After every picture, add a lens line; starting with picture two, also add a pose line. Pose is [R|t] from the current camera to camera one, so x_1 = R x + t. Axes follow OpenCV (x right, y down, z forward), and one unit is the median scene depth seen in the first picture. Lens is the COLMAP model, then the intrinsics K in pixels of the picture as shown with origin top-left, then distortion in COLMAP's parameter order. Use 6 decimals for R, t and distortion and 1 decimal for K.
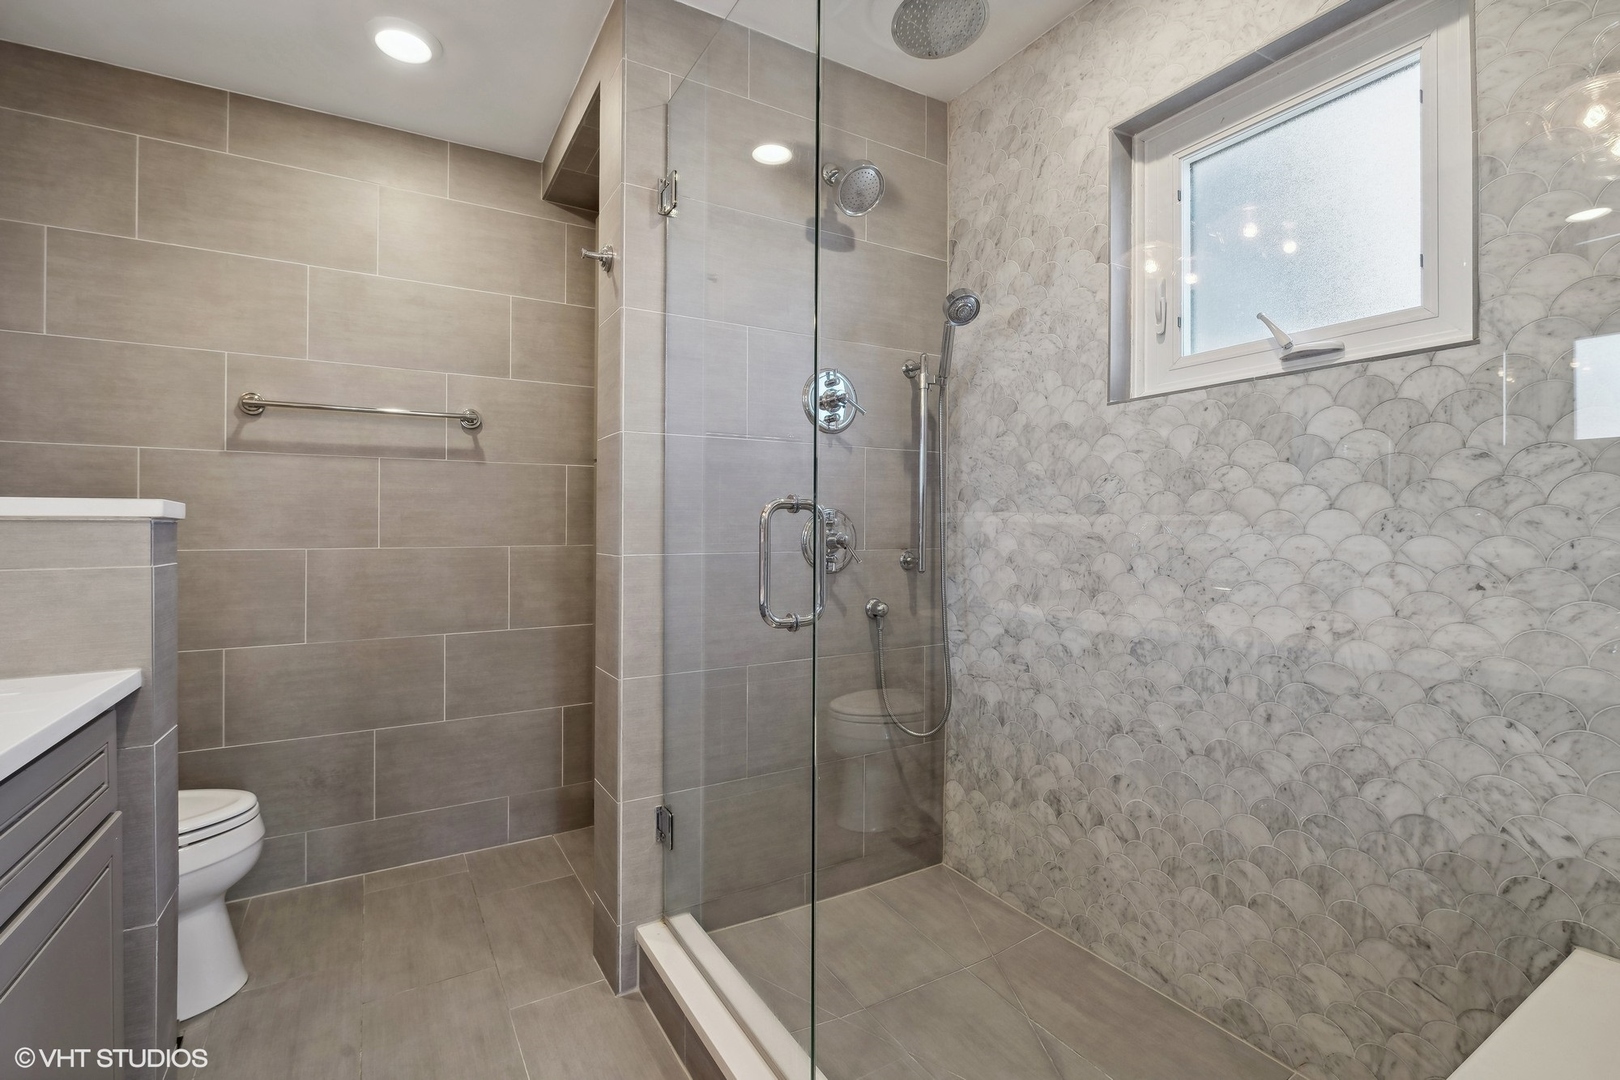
lens RADIAL K [[726.1, 0, 807.7], [0, 726.1, 530.7], [0, 0, 1]] dist [-0.003793, -0.000447]
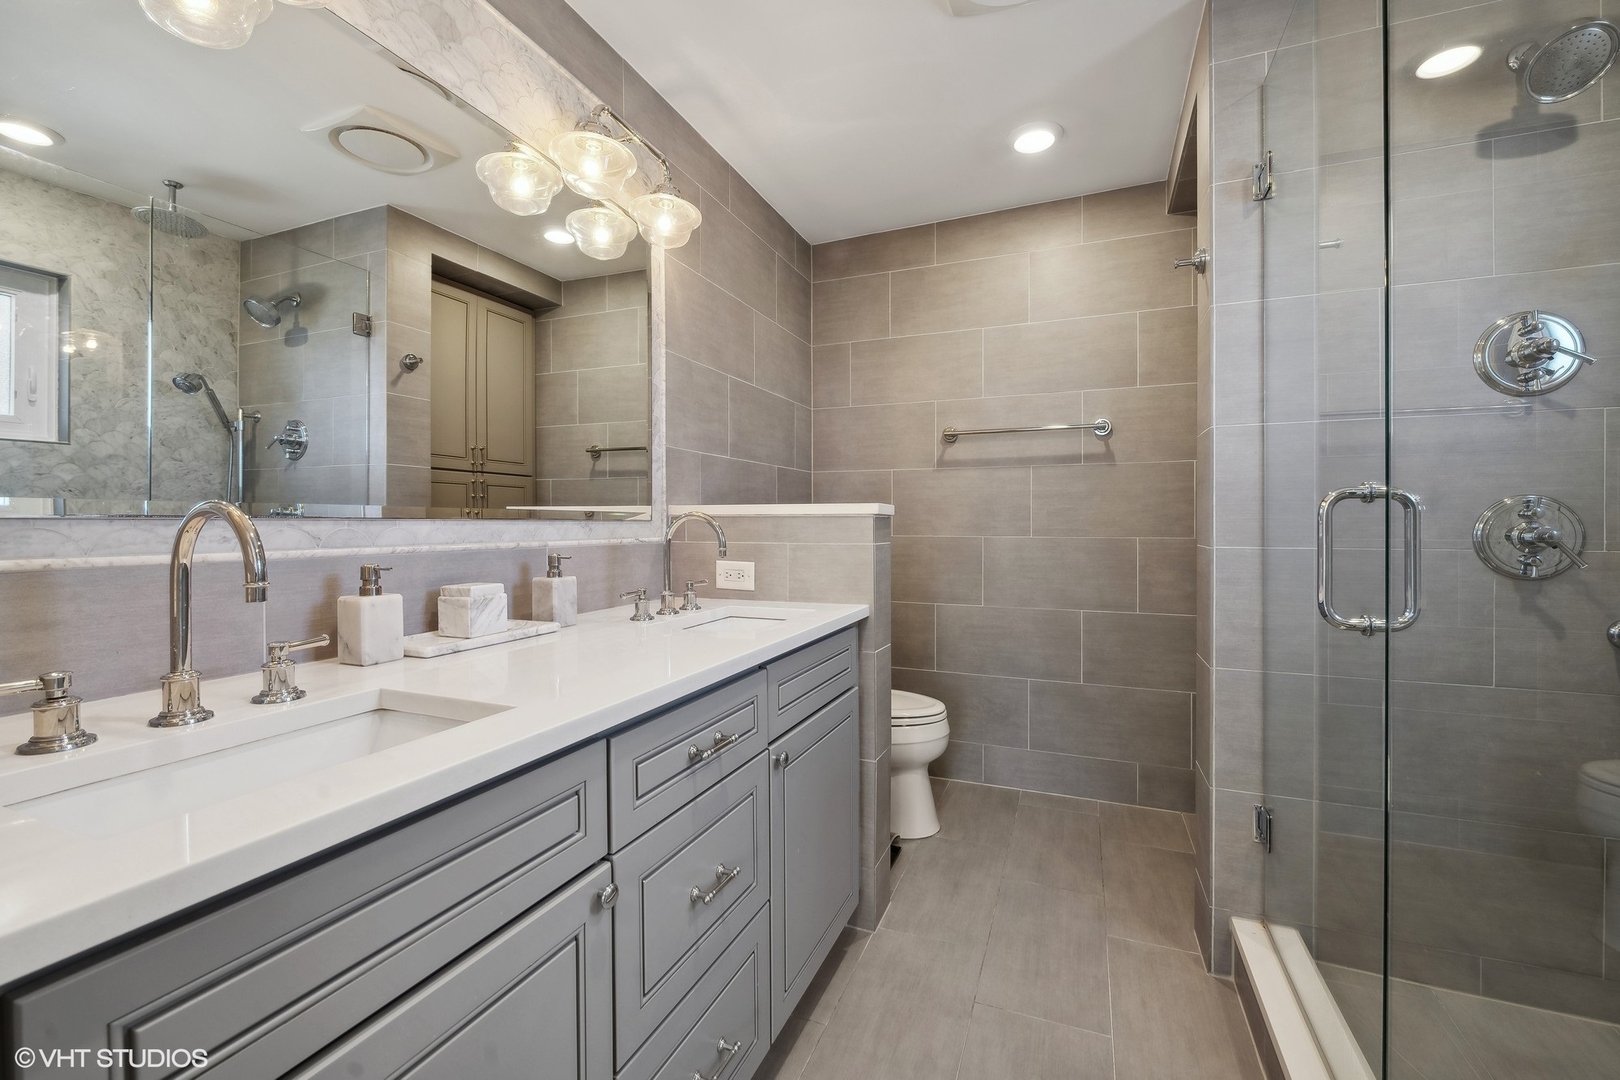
lens RADIAL K [[667.7, 0, 811.1], [0, 667.7, 530.0], [0, 0, 1]] dist [-0.004932, -0.001046]
pose [[0.605303, 0.010144, -0.795931, 0.137177], [-0.003090, 0.999941, 0.010393, 0.001387], [0.795989, -0.003831, 0.605298, -0.021754]]
